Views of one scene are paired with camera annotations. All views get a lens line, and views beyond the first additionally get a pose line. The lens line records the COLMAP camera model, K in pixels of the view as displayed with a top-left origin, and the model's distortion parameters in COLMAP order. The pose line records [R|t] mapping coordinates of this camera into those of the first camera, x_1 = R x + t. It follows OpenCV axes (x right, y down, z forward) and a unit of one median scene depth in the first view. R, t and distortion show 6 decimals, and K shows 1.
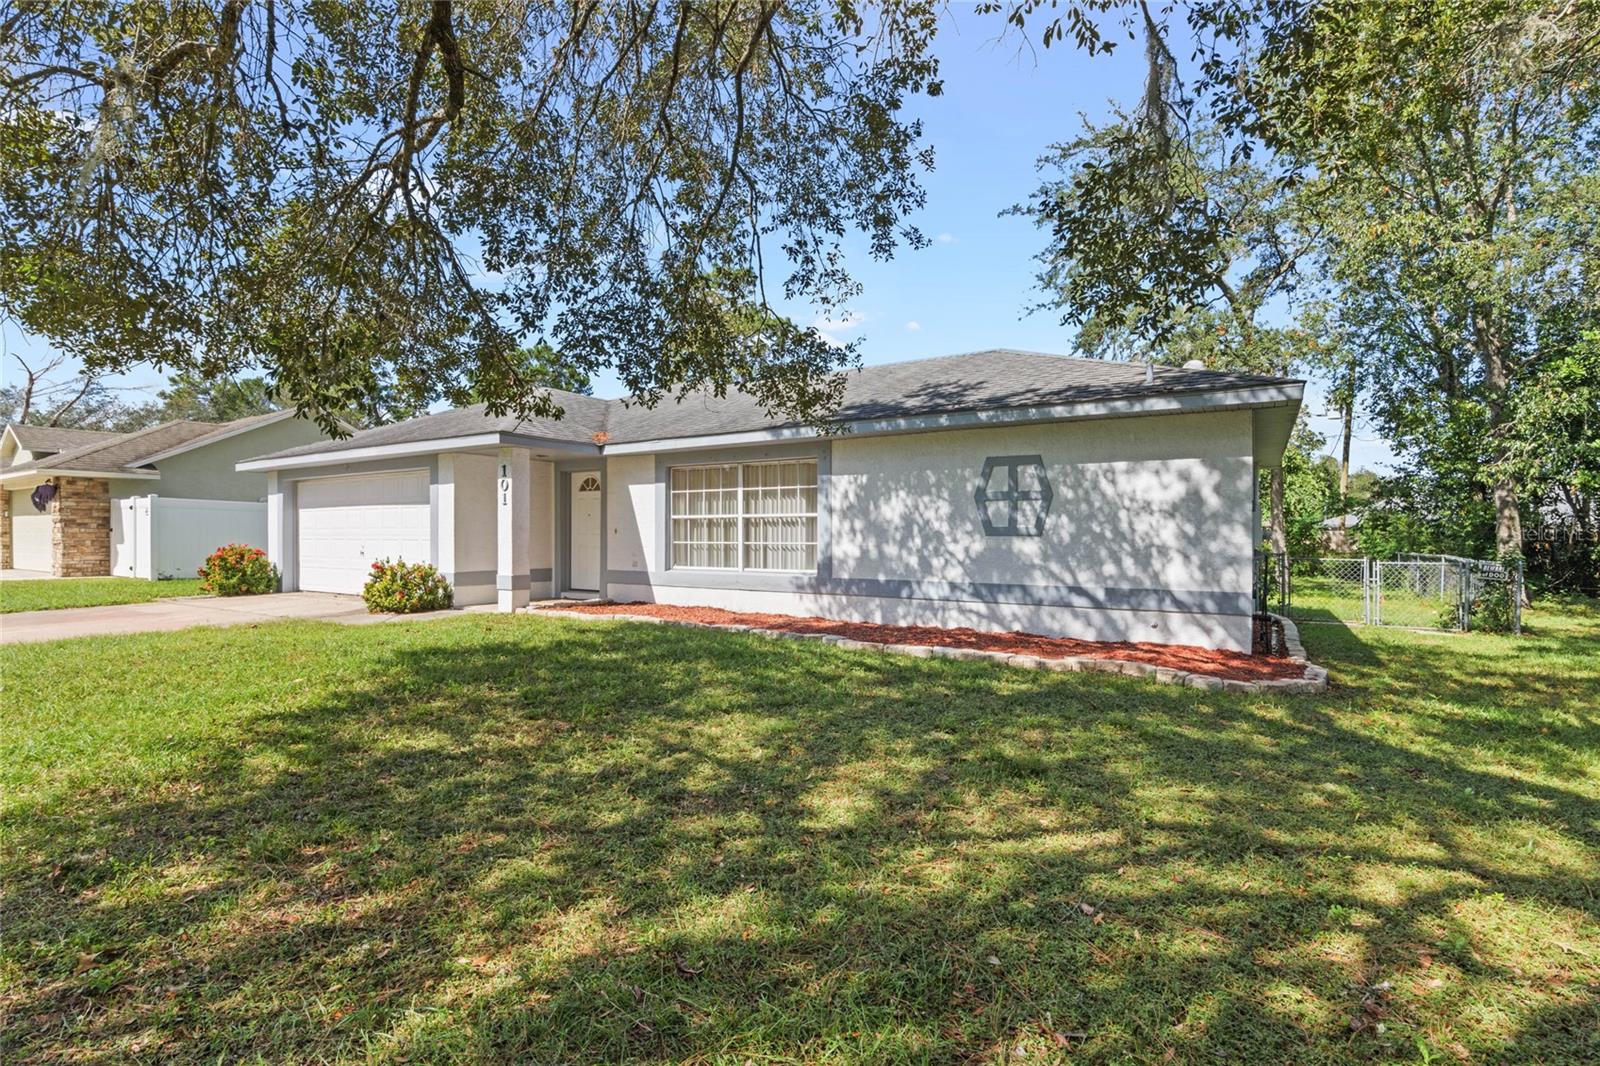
lens RADIAL K [[742.5, 0, 804.4], [0, 742.5, 534.7], [0, 0, 1]] dist [-0.021658, 0.005638]
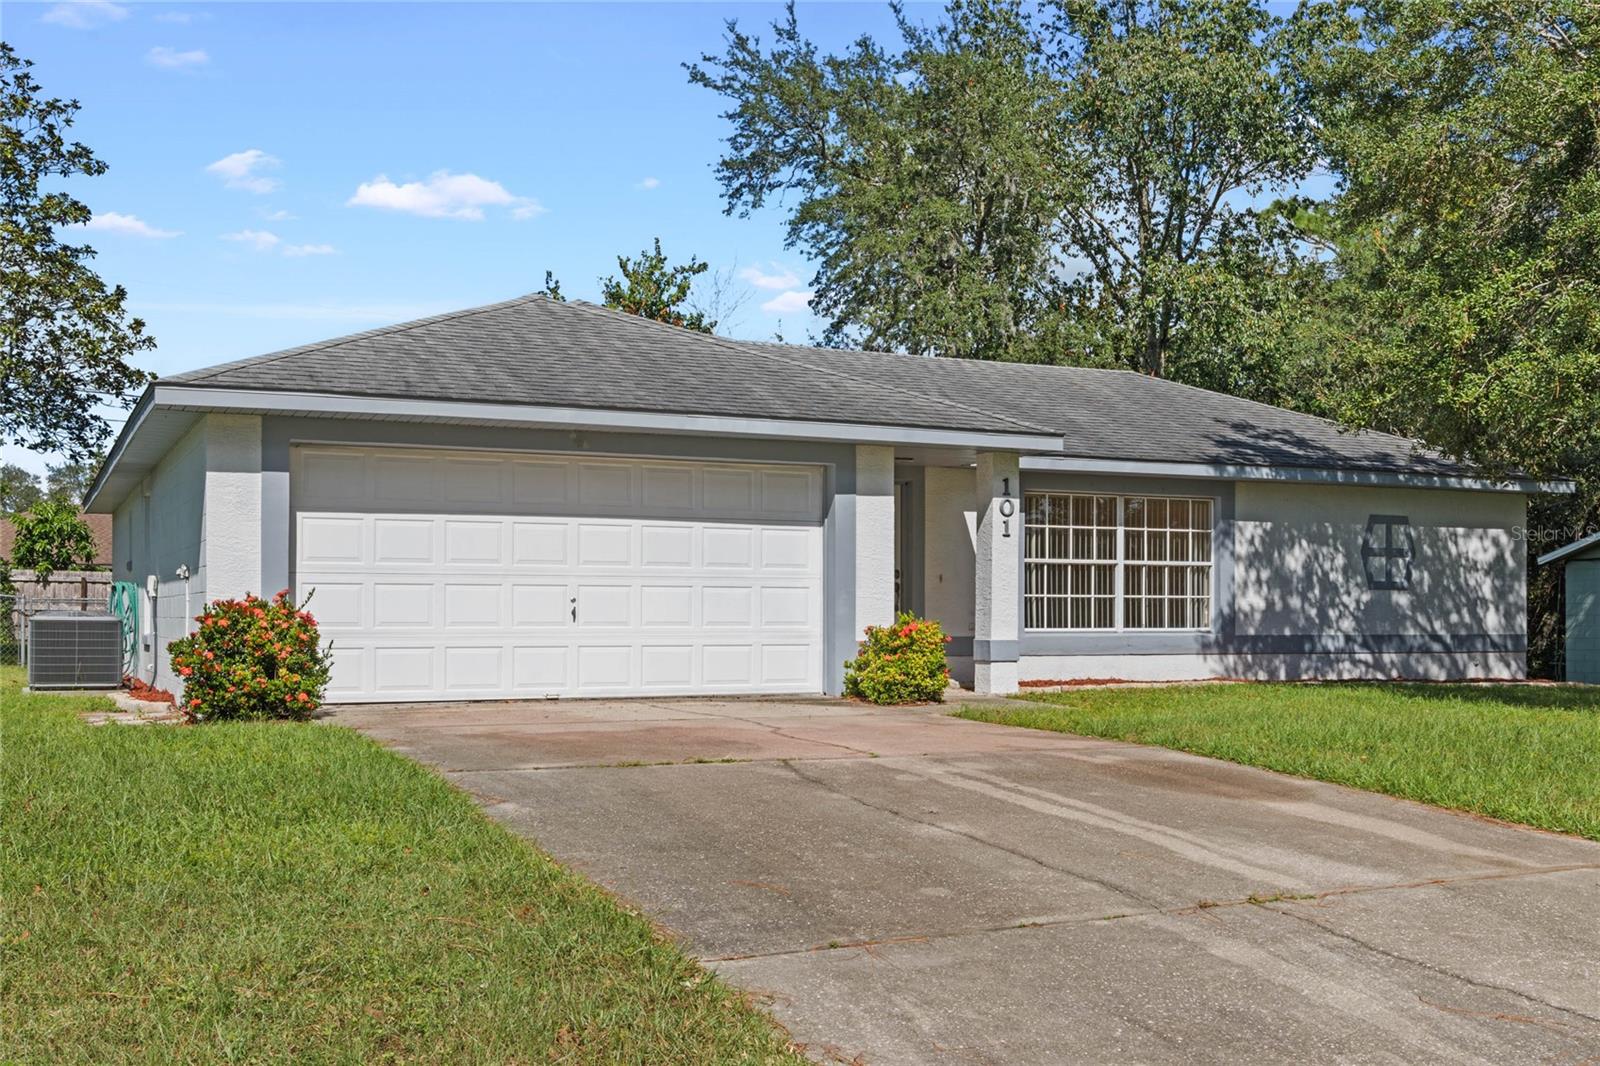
lens RADIAL K [[1632.8, 0, 801.2], [0, 1632.8, 532.1], [0, 0, 1]] dist [0.009804, 0.000000]
pose [[0.557567, 0.040126, 0.829162, -2.145200], [-0.003946, 0.998948, -0.045689, 0.030999], [-0.830123, 0.022203, 0.557139, 0.382847]]
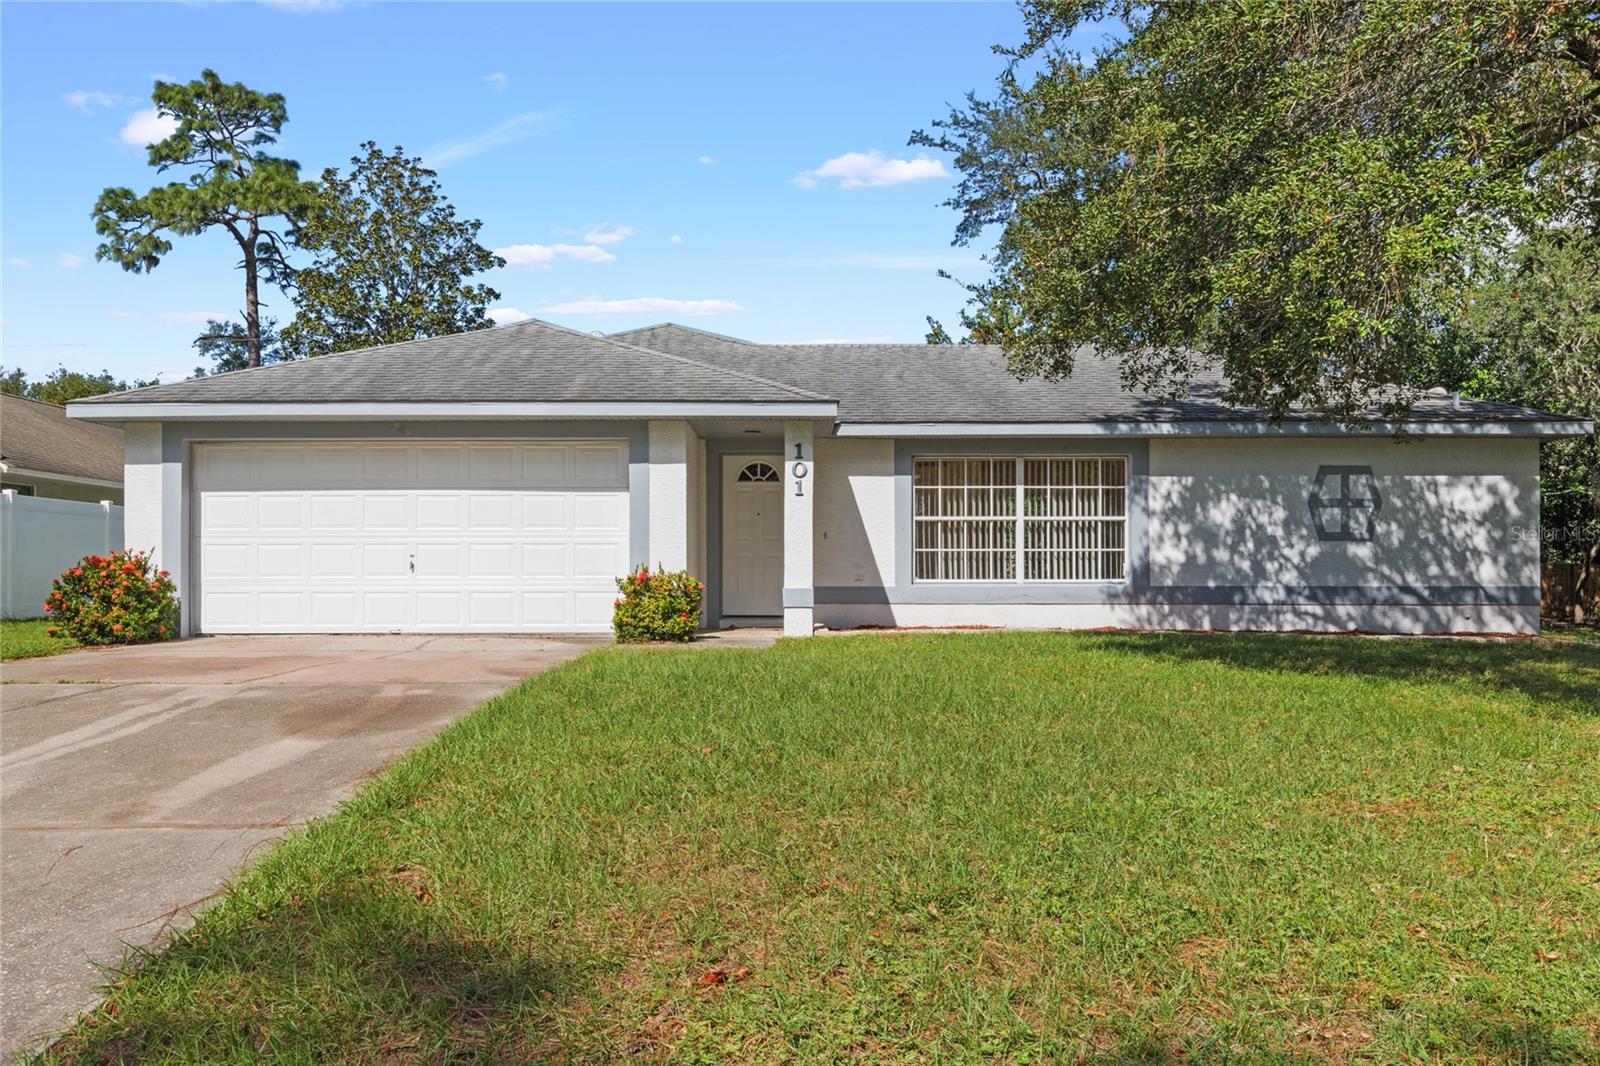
lens RADIAL K [[1196.7, 0, 797.5], [0, 1196.7, 528.3], [0, 0, 1]] dist [0.003105, -0.003679]
pose [[0.860202, 0.017054, 0.509668, -1.258682], [-0.000459, 0.999466, -0.032668, 0.040227], [-0.509953, 0.027867, 0.859751, -0.073795]]
